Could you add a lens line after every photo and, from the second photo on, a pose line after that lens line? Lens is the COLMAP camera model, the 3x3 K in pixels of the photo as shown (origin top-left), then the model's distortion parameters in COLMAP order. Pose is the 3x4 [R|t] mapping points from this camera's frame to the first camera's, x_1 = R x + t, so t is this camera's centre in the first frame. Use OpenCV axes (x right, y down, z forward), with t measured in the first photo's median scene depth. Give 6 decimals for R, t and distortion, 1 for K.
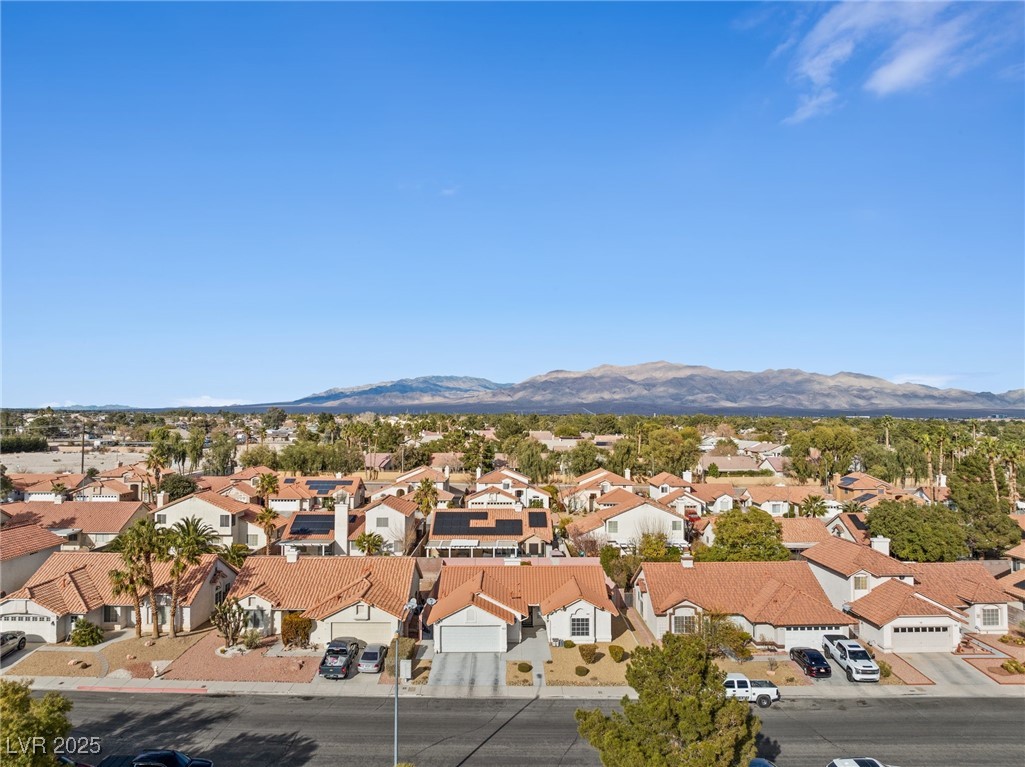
lens RADIAL K [[718.5, 0, 515.1], [0, 718.5, 380.4], [0, 0, 1]] dist [-0.034600, -0.002471]
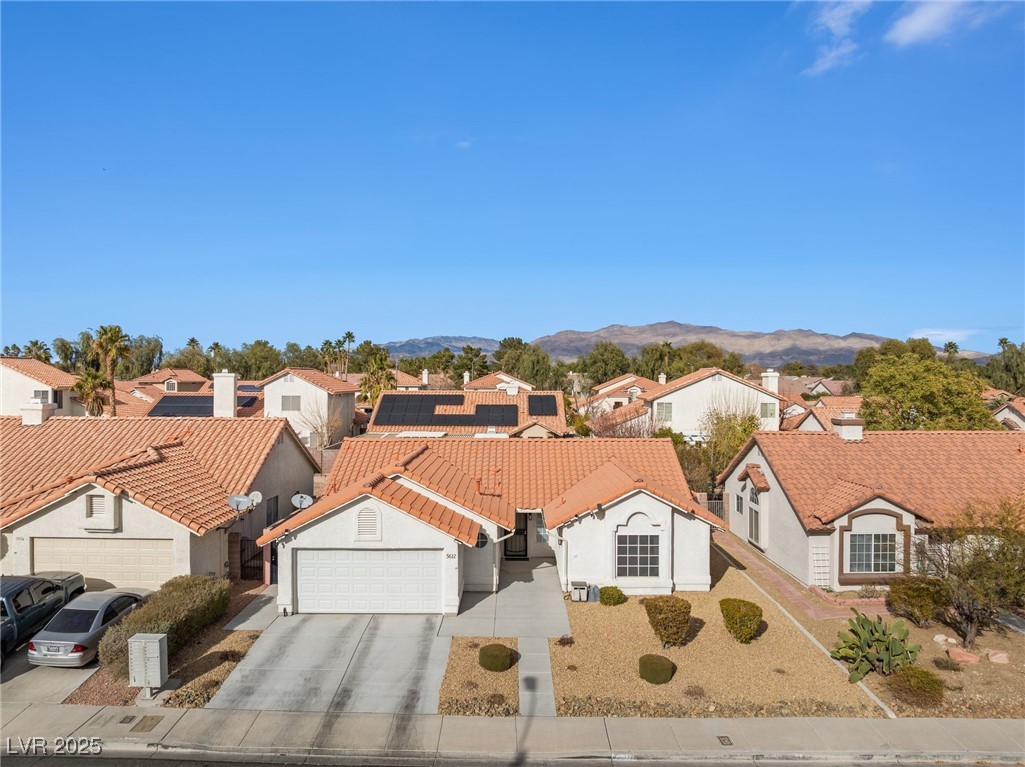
lens RADIAL K [[718.5, 0, 515.1], [0, 718.5, 380.4], [0, 0, 1]] dist [-0.034600, -0.002471]
pose [[0.999925, 0.002841, -0.011920, 0.023779], [-0.002181, 0.998483, 0.055022, 0.218703], [0.012058, -0.054992, 0.998414, 0.584489]]
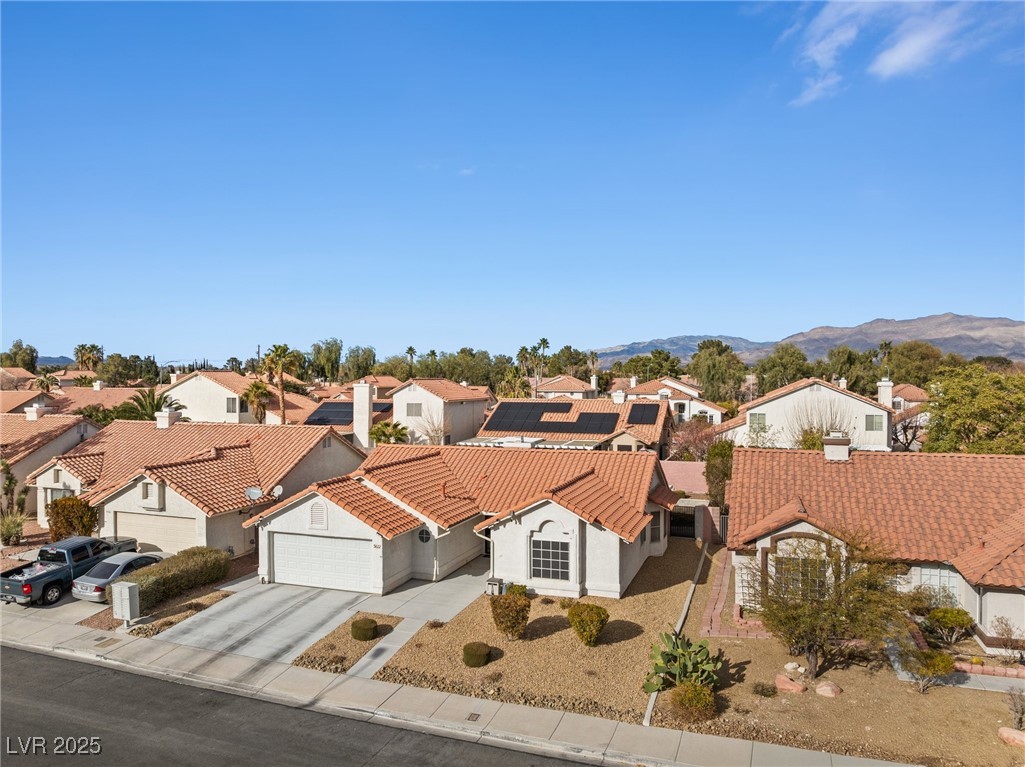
lens RADIAL K [[718.5, 0, 515.1], [0, 718.5, 380.4], [0, 0, 1]] dist [-0.034600, -0.002471]
pose [[0.940288, -0.000032, -0.340379, 0.227703], [0.018663, 0.998501, 0.051461, 0.204380], [0.339867, -0.054741, 0.938879, 0.563207]]
